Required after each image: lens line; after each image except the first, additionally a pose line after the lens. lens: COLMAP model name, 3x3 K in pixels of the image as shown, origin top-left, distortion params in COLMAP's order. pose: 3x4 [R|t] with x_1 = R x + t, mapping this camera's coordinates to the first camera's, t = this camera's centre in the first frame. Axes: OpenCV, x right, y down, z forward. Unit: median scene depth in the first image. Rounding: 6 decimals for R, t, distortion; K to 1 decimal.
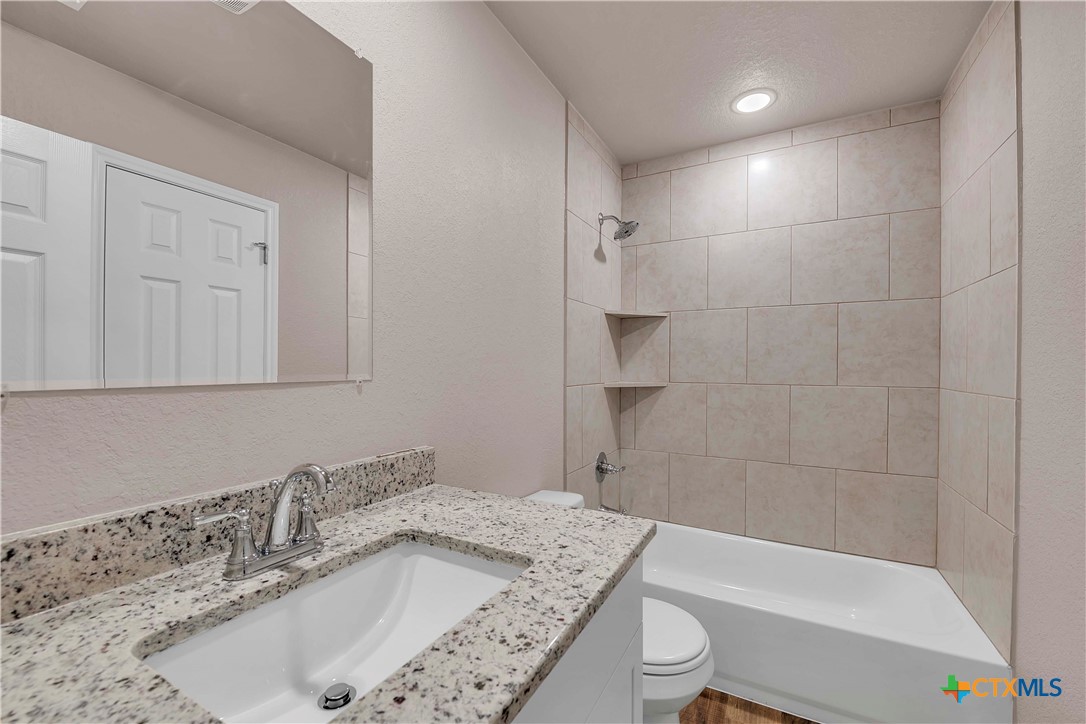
lens RADIAL K [[441.1, 0, 545.0], [0, 441.1, 364.0], [0, 0, 1]] dist [-0.000543, -0.000983]
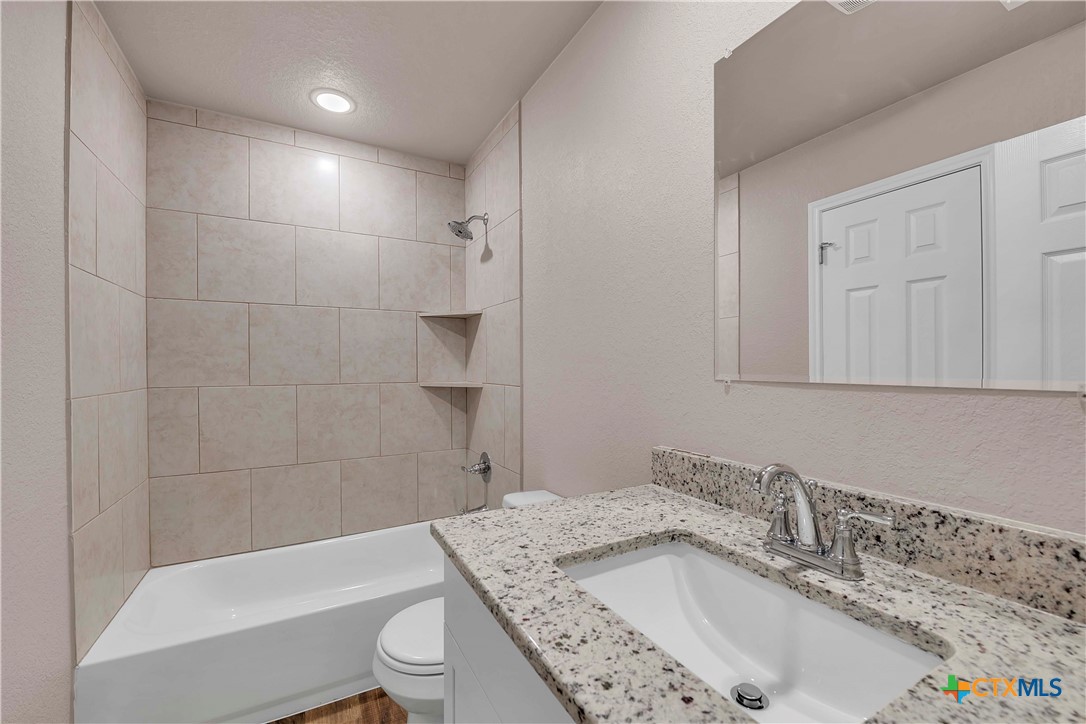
lens RADIAL K [[441.1, 0, 542.0], [0, 441.1, 363.2], [0, 0, 1]] dist [-0.000543, -0.000983]
pose [[0.552074, -0.006399, 0.833771, -0.103121], [0.007917, 0.999966, 0.002432, -0.000517], [-0.833758, 0.005259, 0.552106, 0.055464]]
